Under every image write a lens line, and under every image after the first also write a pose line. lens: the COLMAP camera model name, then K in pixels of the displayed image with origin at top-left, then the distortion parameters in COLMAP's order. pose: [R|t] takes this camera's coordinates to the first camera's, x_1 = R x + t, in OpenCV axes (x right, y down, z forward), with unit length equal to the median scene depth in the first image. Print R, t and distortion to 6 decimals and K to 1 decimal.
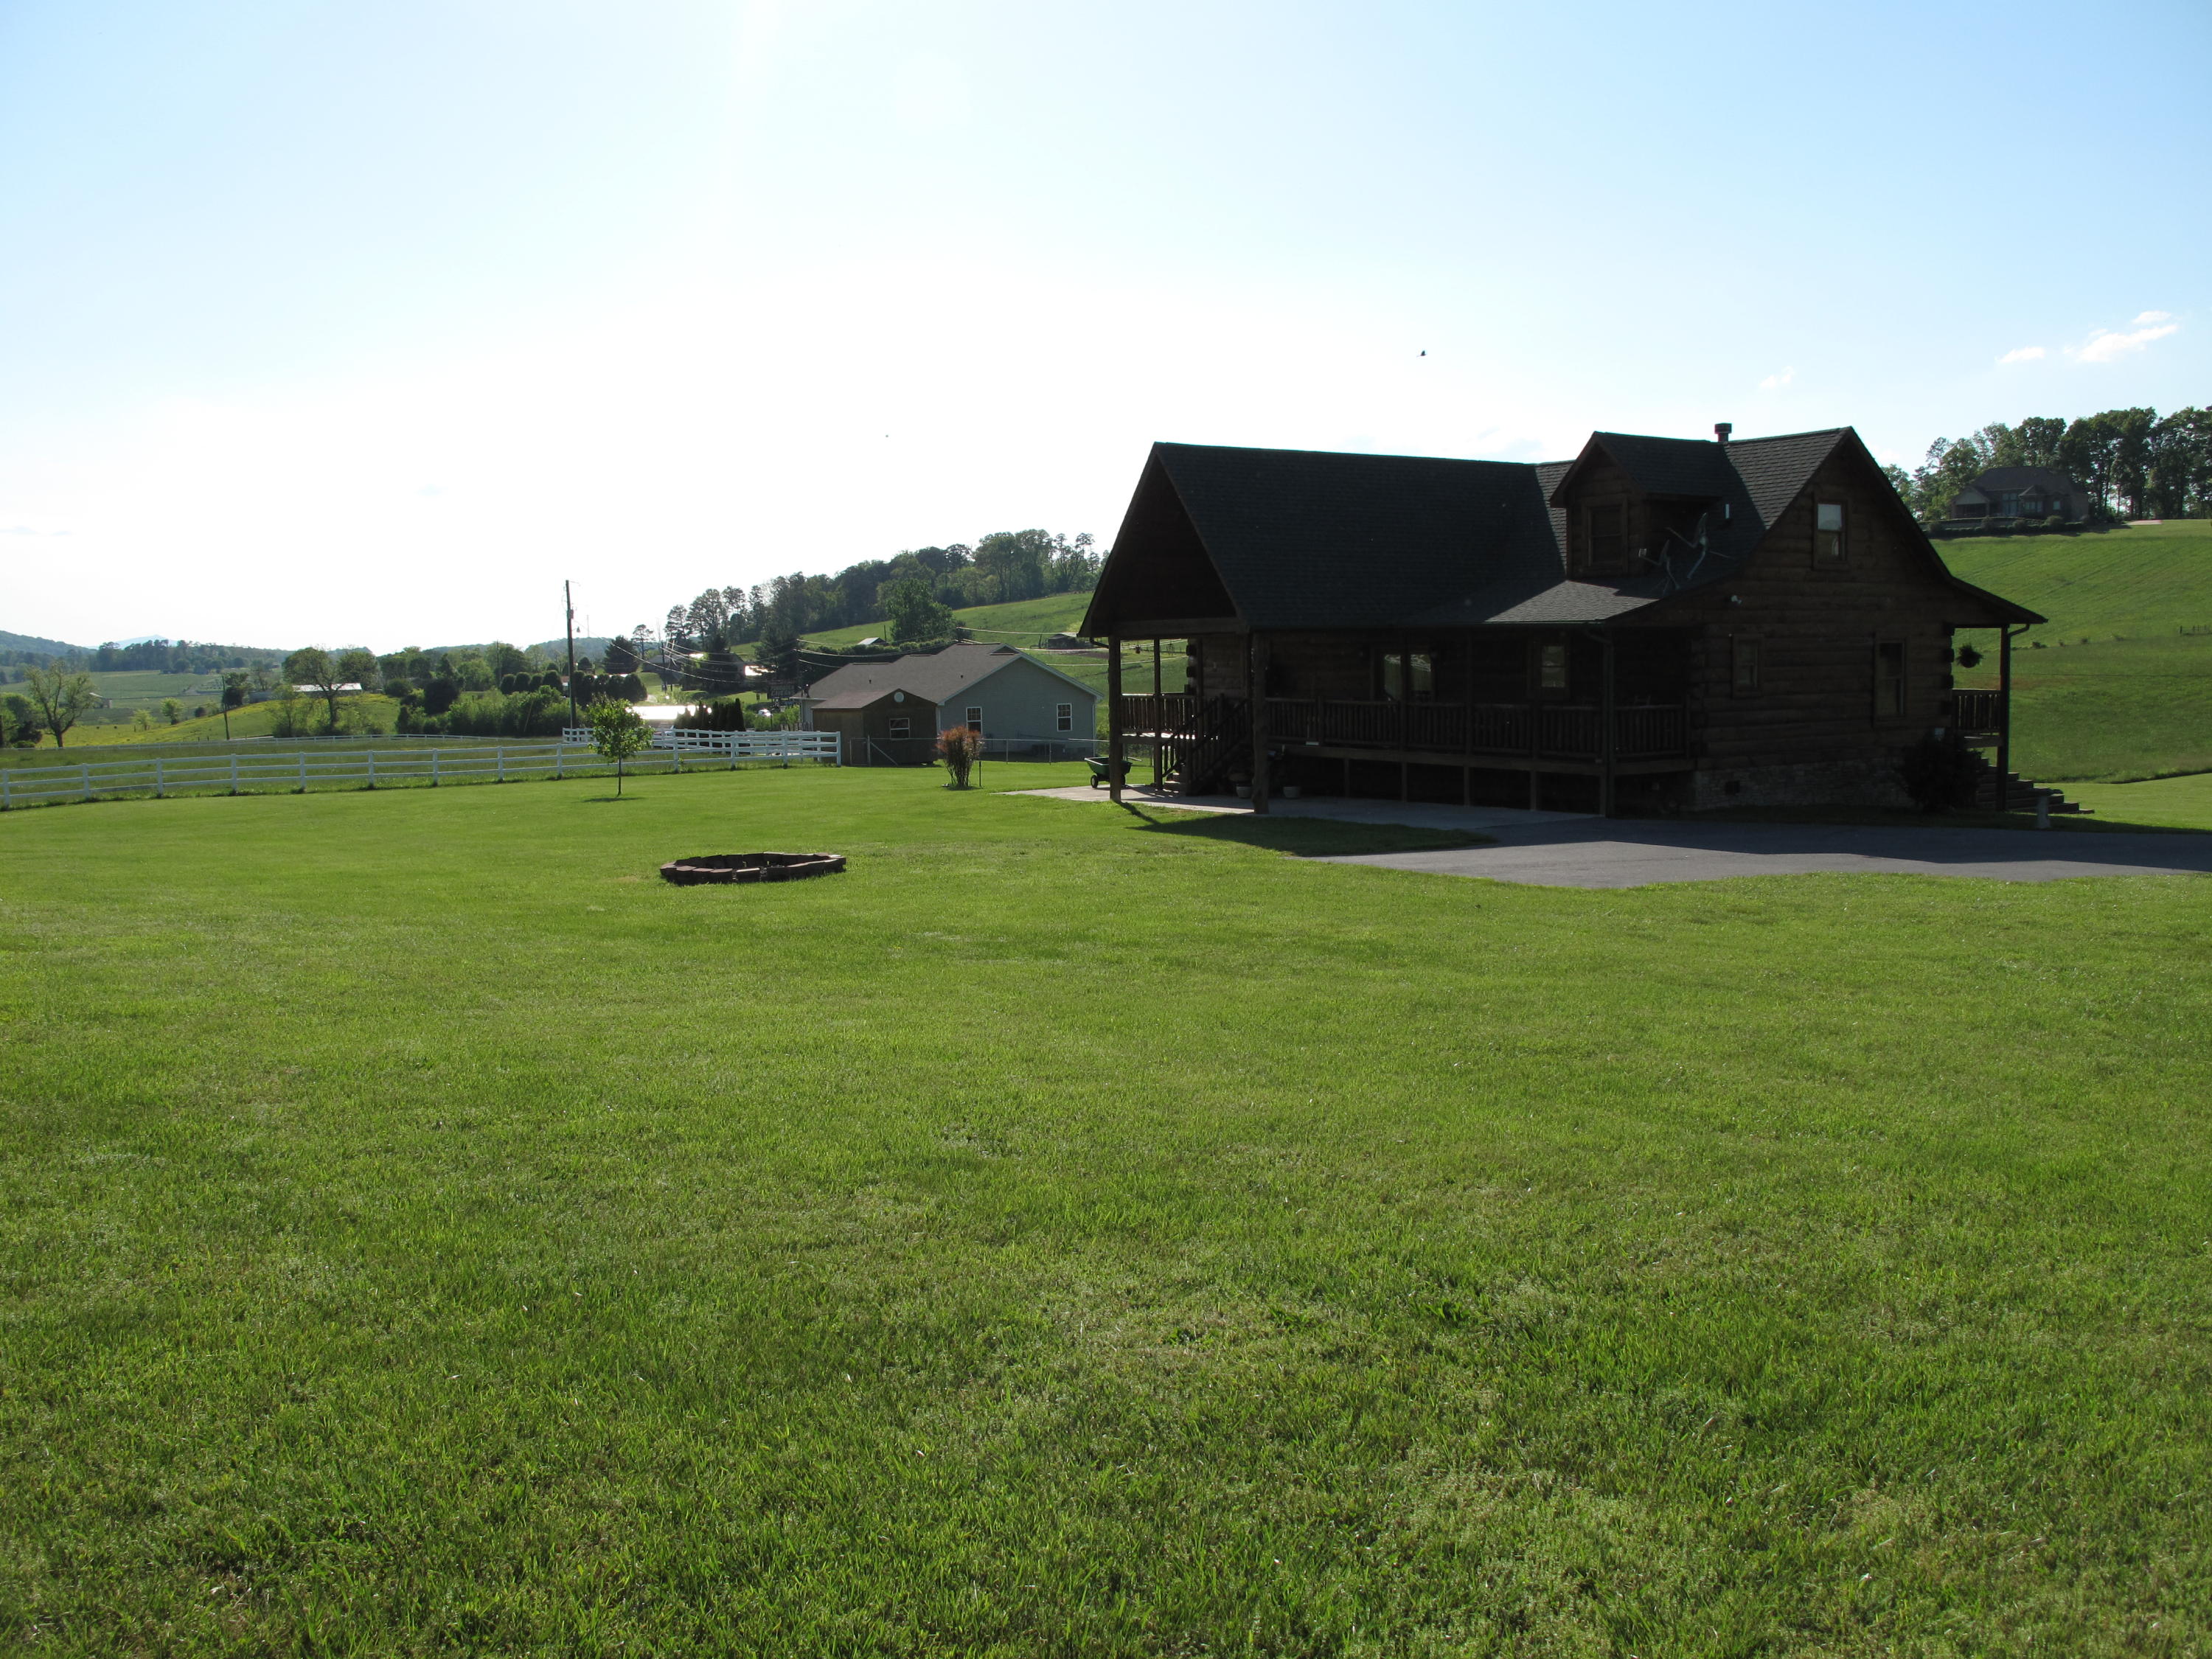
lens RADIAL K [[1853.0, 0, 1105.8], [0, 1853.0, 838.9], [0, 0, 1]] dist [-0.144288, 0.103942]
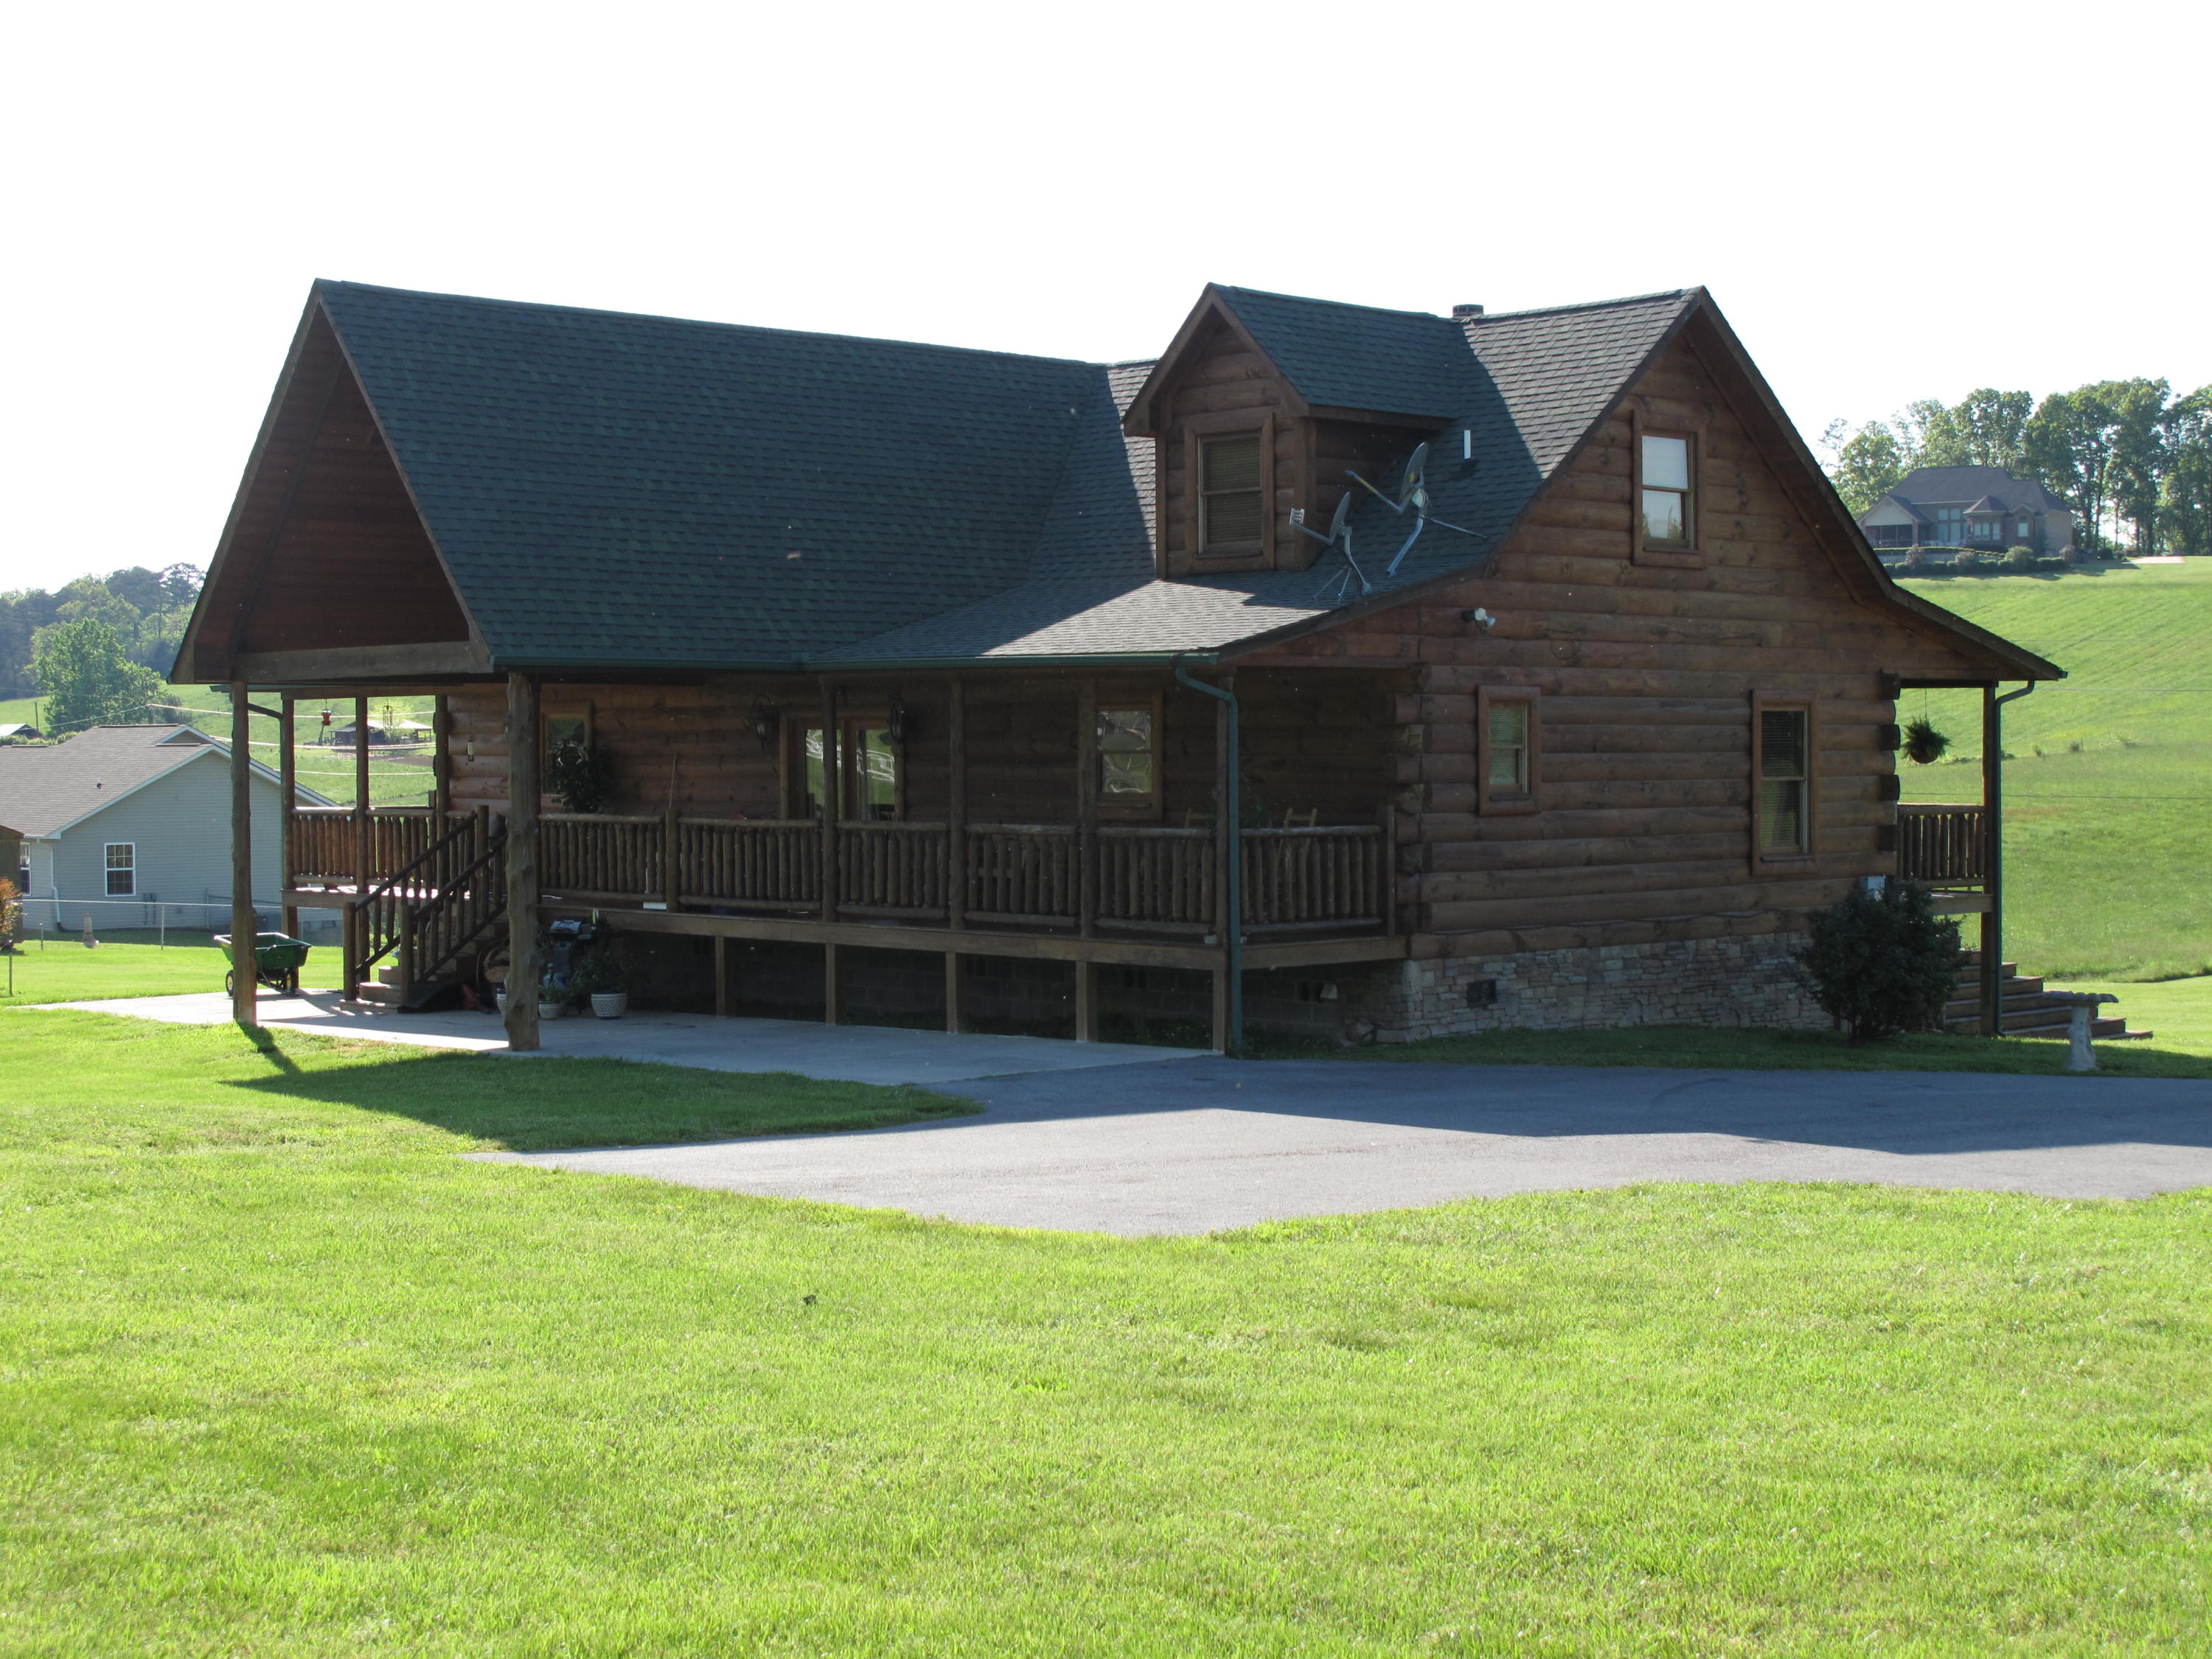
lens RADIAL K [[3179.6, 0, 1098.6], [0, 3179.6, 825.2], [0, 0, 1]] dist [-0.070817, 0.000000]
pose [[0.979770, 0.009602, 0.199898, 0.064248], [0.006625, 0.996745, -0.080350, -0.004729], [-0.200019, 0.080049, 0.976517, 0.162504]]
